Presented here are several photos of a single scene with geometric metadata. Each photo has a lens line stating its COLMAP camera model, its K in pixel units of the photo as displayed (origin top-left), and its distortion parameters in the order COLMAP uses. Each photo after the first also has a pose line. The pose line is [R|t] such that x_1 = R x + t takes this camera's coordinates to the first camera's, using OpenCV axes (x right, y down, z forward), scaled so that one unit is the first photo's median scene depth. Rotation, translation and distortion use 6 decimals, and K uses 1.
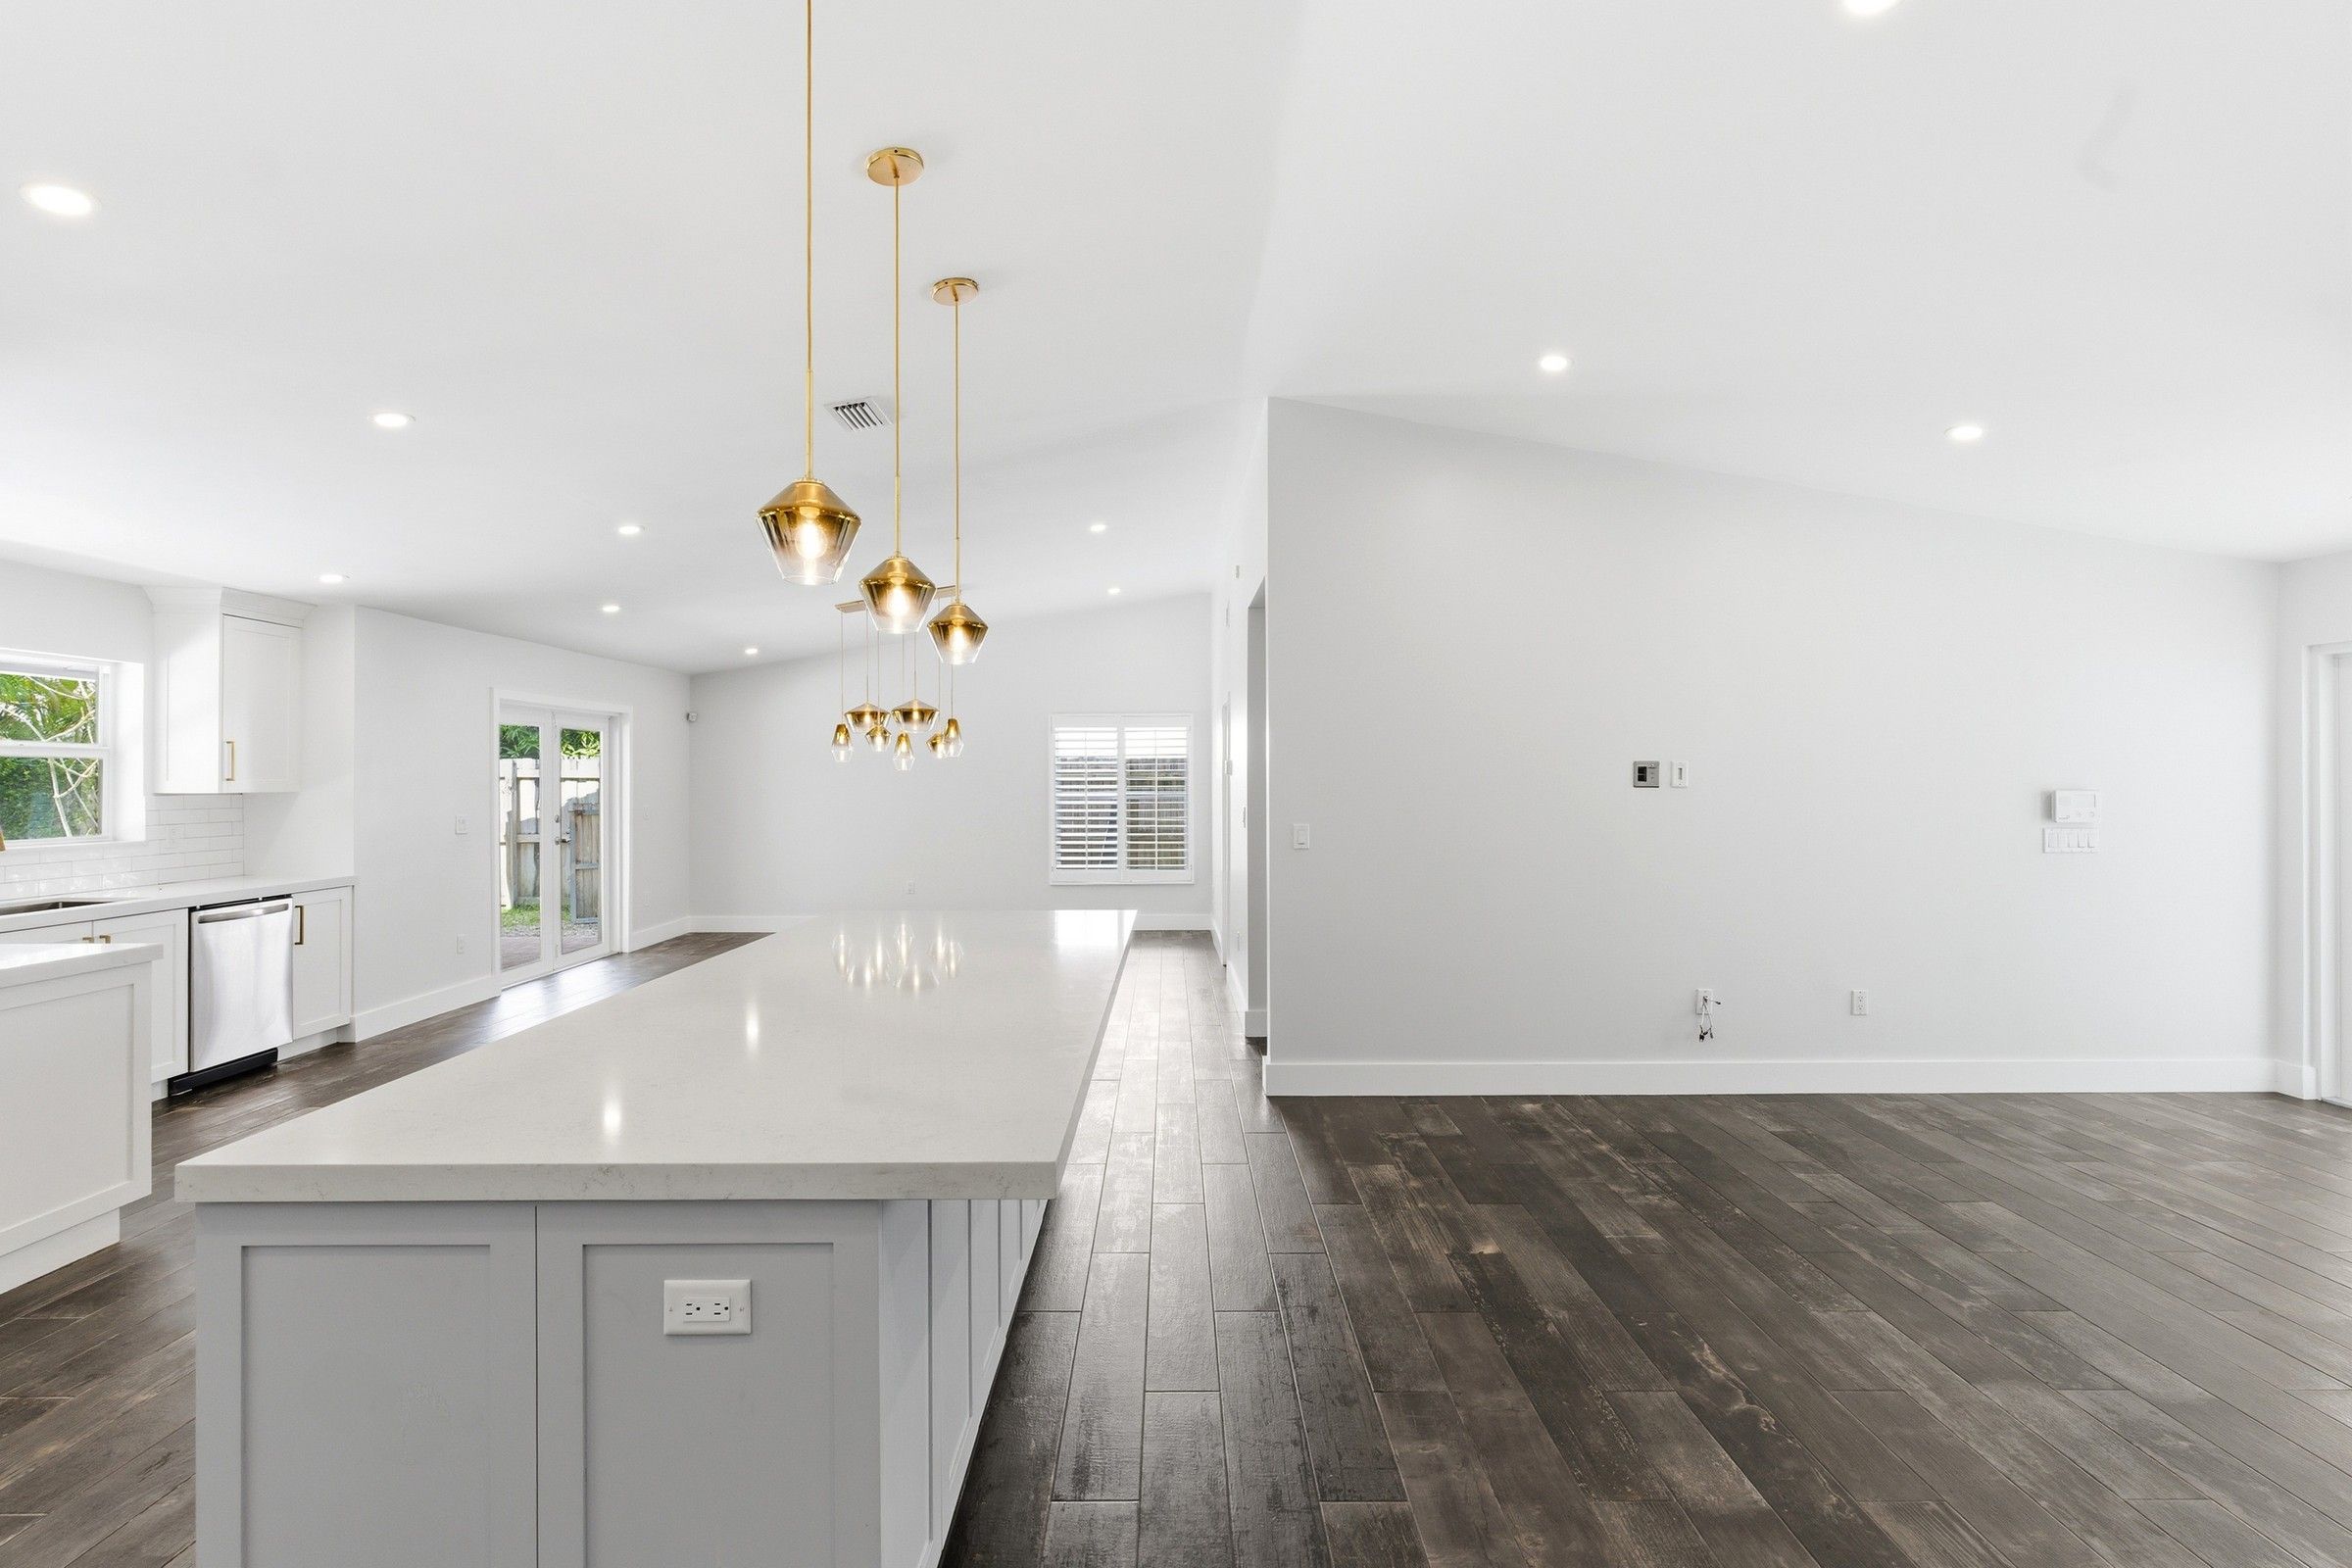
lens RADIAL K [[1112.0, 0, 1188.4], [0, 1112.0, 791.5], [0, 0, 1]] dist [0.000484, -0.000091]
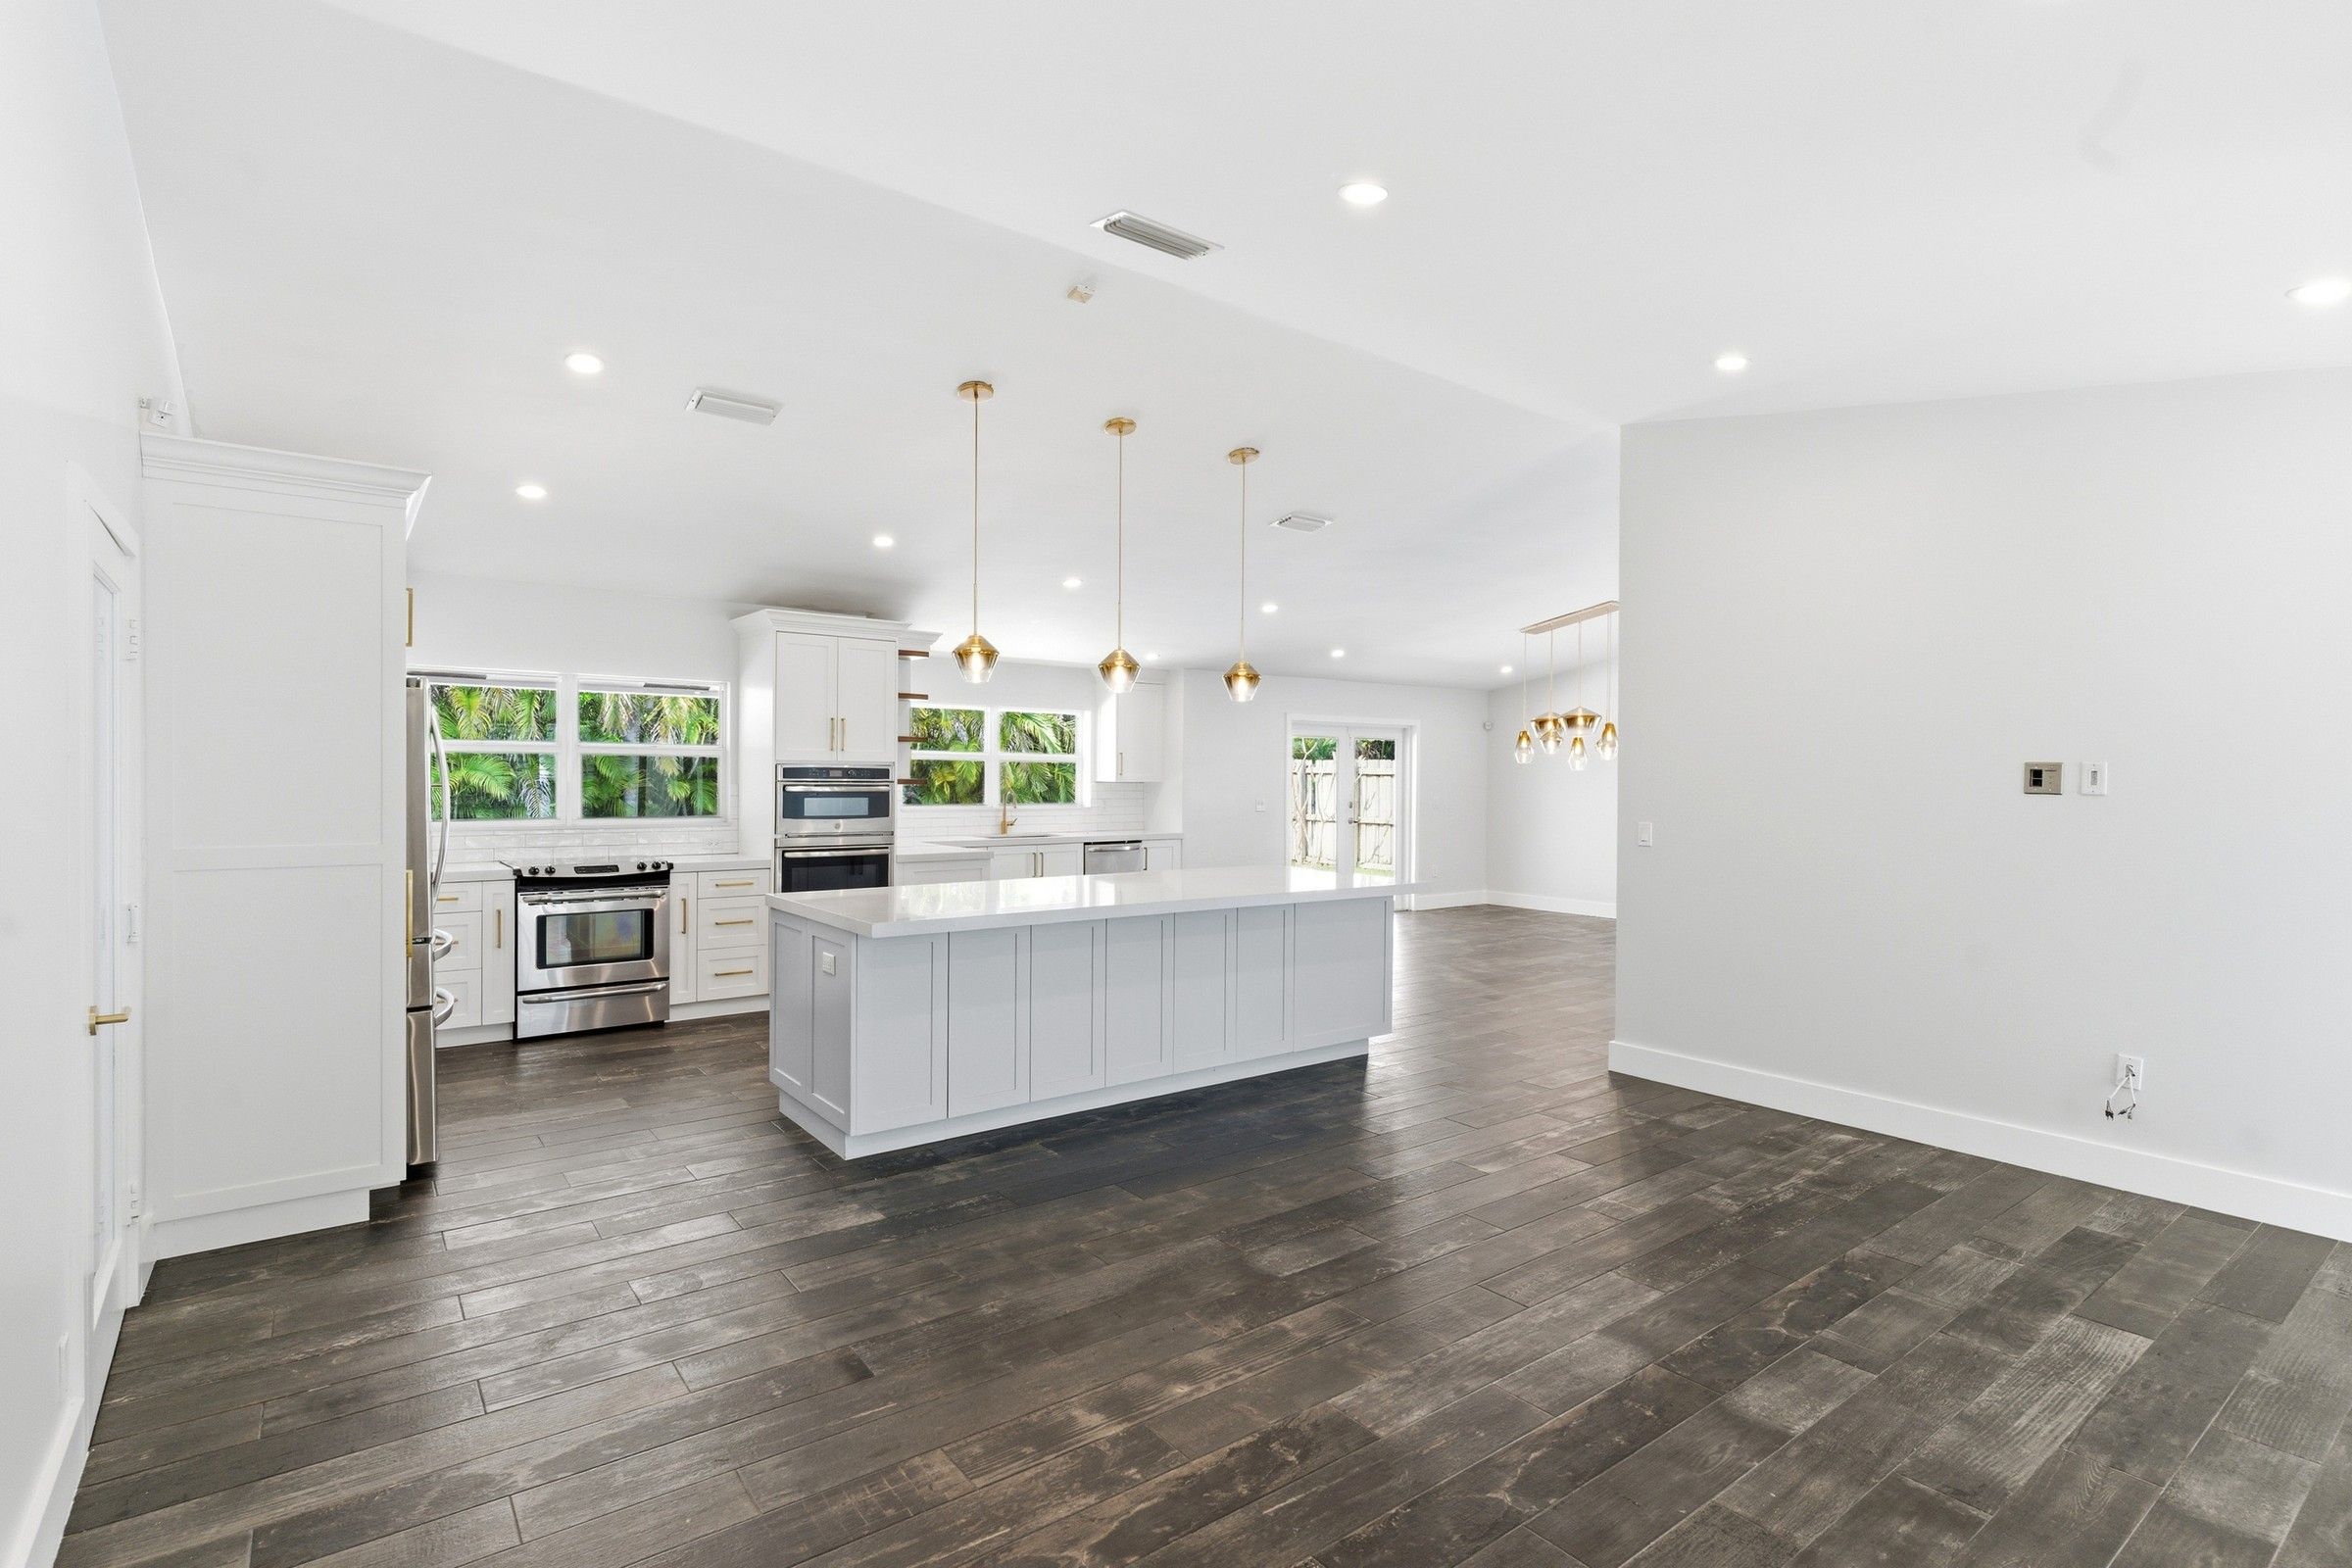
lens RADIAL K [[1112.0, 0, 1182.9], [0, 1112.0, 788.2], [0, 0, 1]] dist [0.000484, -0.000091]
pose [[0.609926, 0.016124, -0.792295, 0.674783], [-0.017650, 0.999821, 0.006759, -0.002413], [0.792262, 0.009861, 0.610101, 0.000893]]
